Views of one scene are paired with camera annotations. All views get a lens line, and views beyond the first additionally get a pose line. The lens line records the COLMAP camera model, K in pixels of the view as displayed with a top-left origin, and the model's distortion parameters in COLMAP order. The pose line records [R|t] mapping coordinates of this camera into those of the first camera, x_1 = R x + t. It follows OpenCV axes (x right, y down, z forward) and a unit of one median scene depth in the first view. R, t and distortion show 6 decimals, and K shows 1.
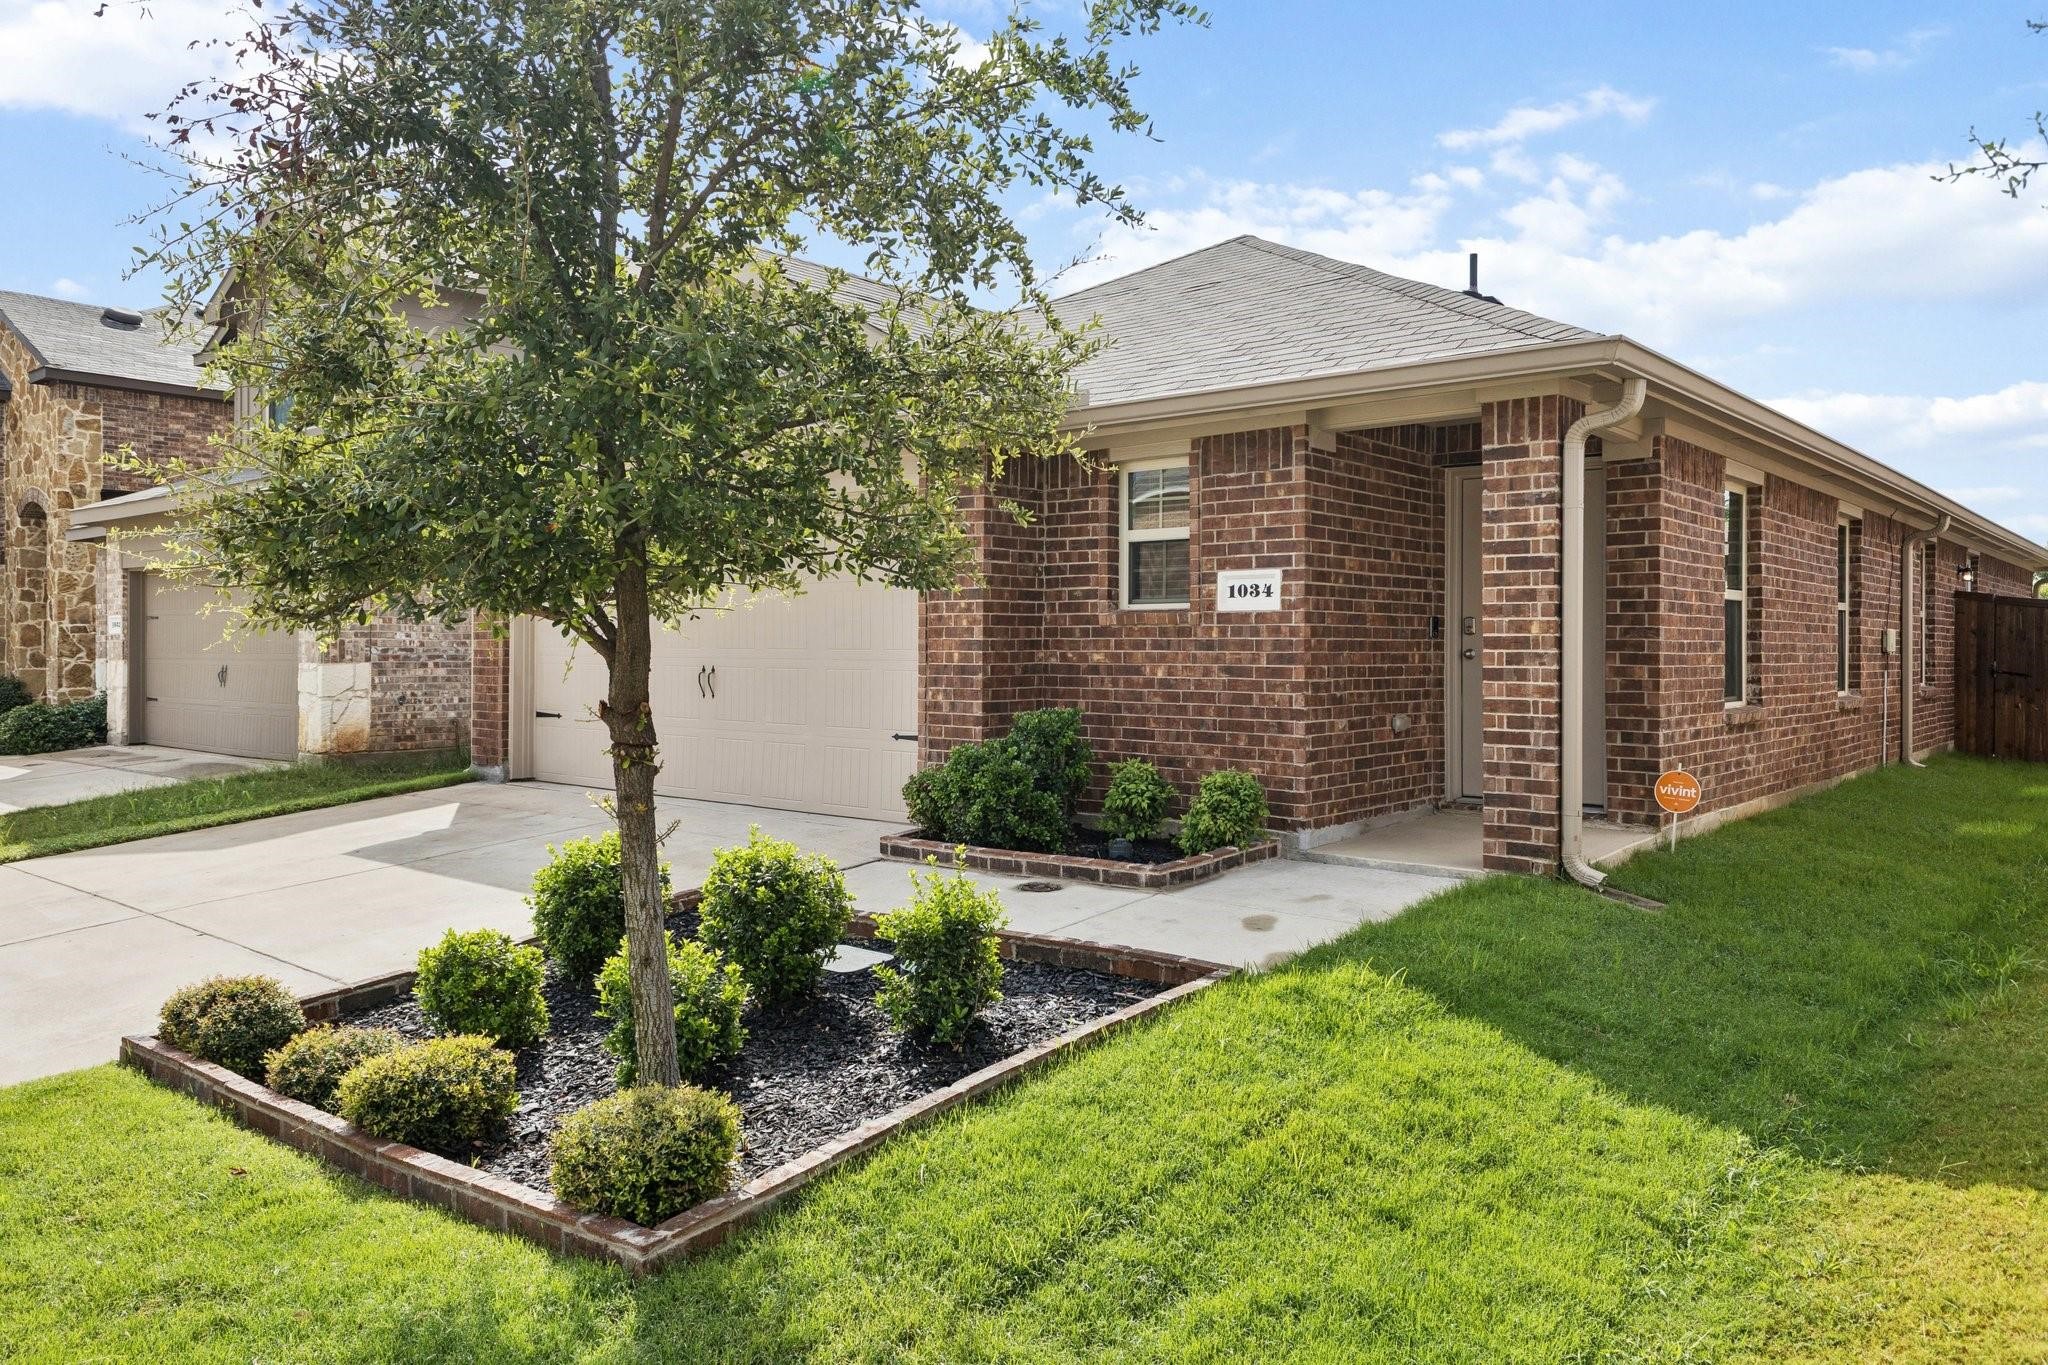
lens RADIAL K [[1429.7, 0, 1021.3], [0, 1429.7, 620.0], [0, 0, 1]] dist [0.003818, 0.000455]
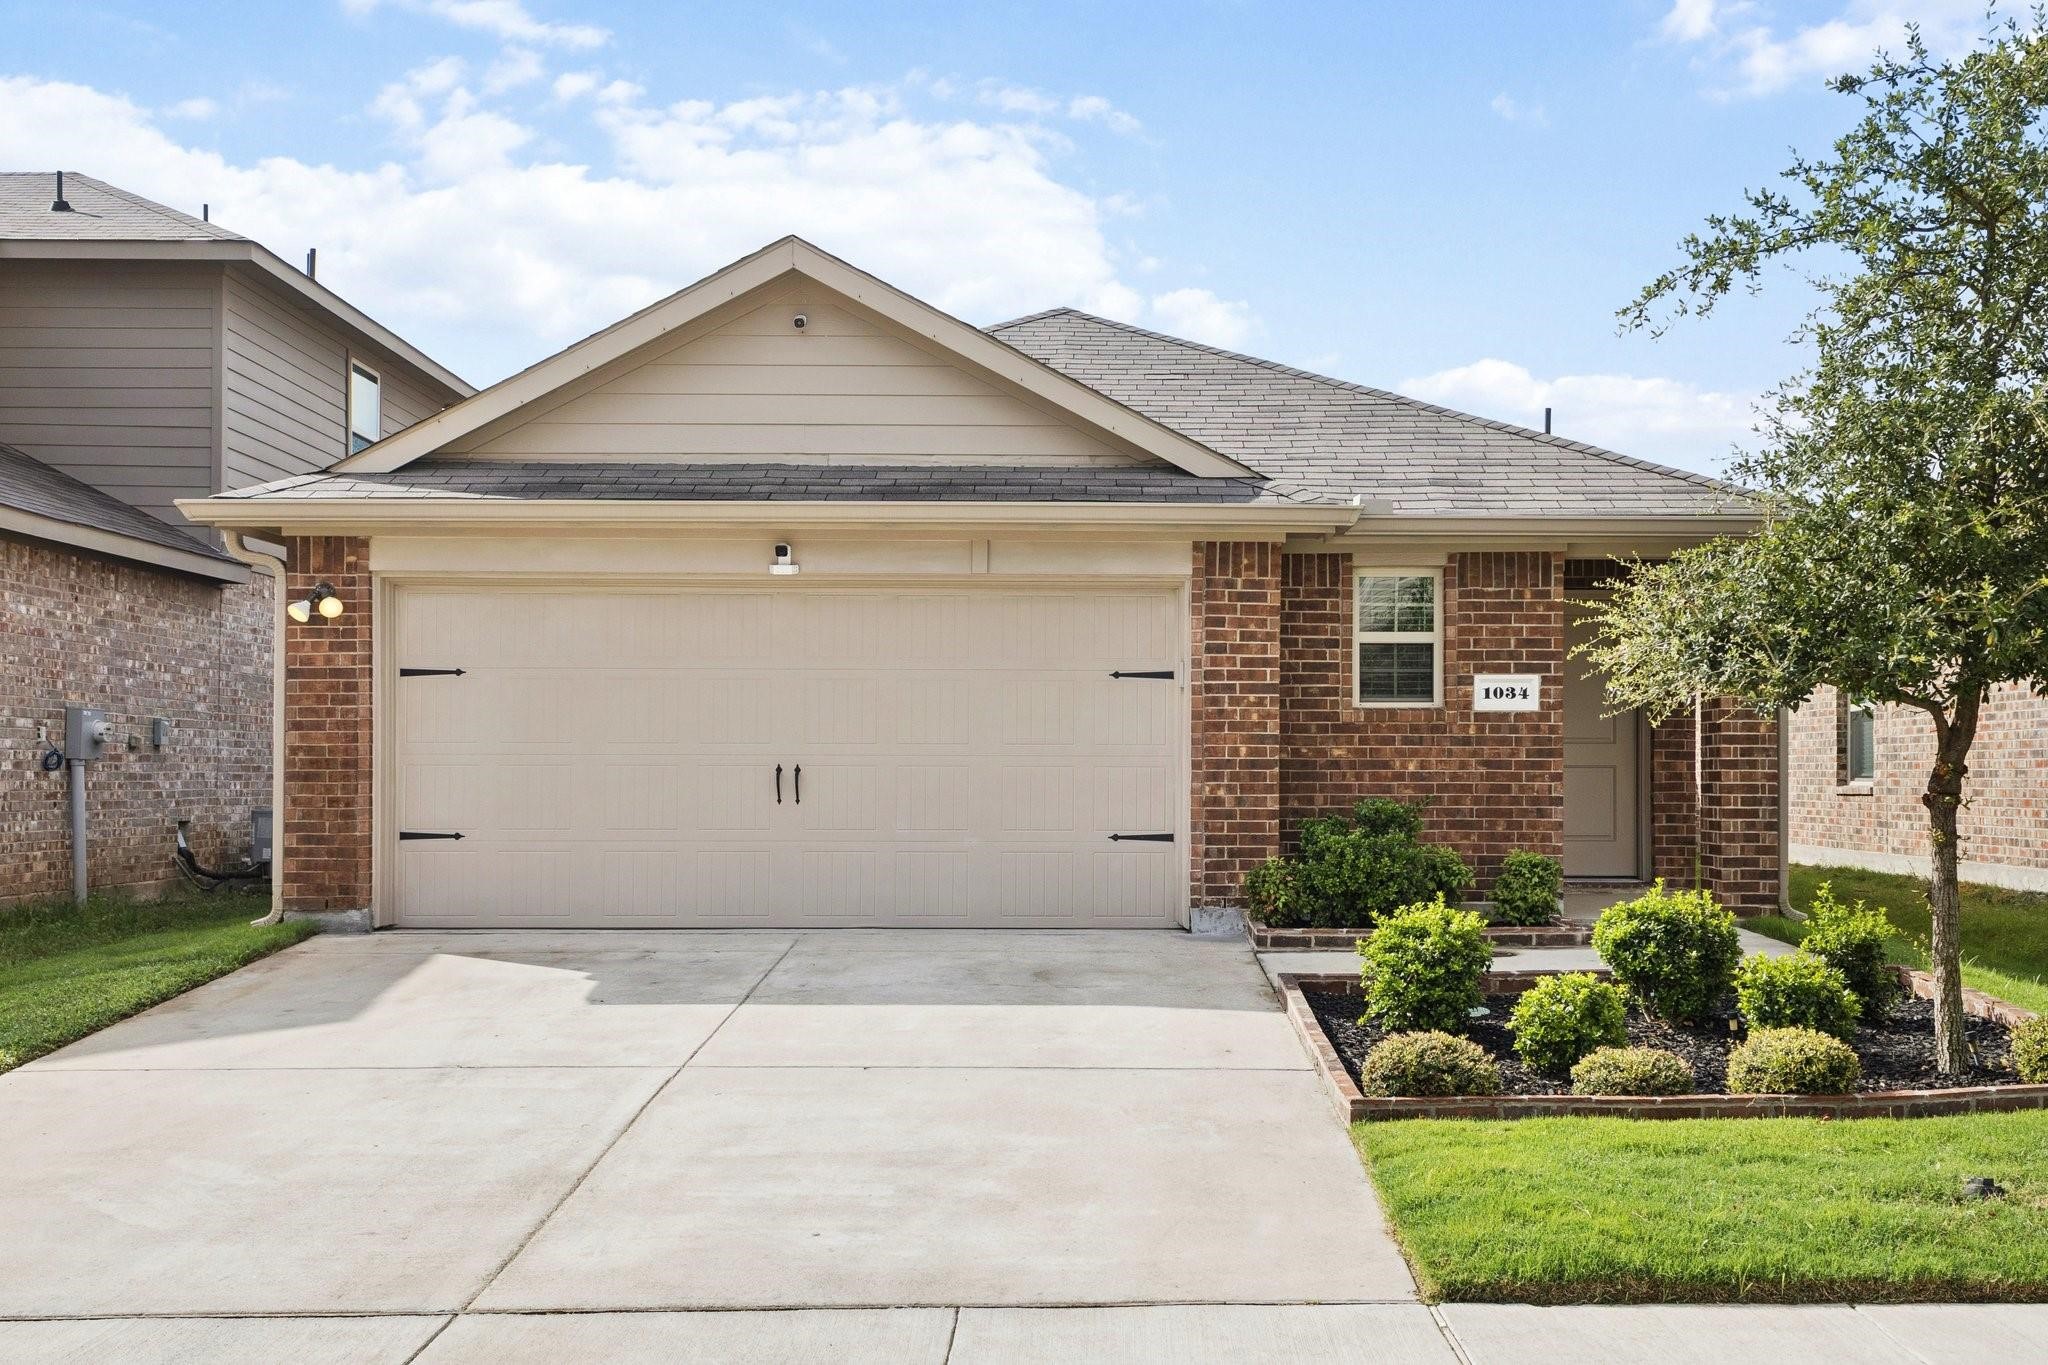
lens RADIAL K [[2024.1, 0, 1025.2], [0, 2024.1, 692.2], [0, 0, 1]] dist [0.011511, 0.000000]
pose [[0.749480, 0.026357, 0.661502, -1.167276], [-0.012921, 0.999599, -0.025188, 0.023787], [-0.661901, 0.010330, 0.749520, 0.050341]]
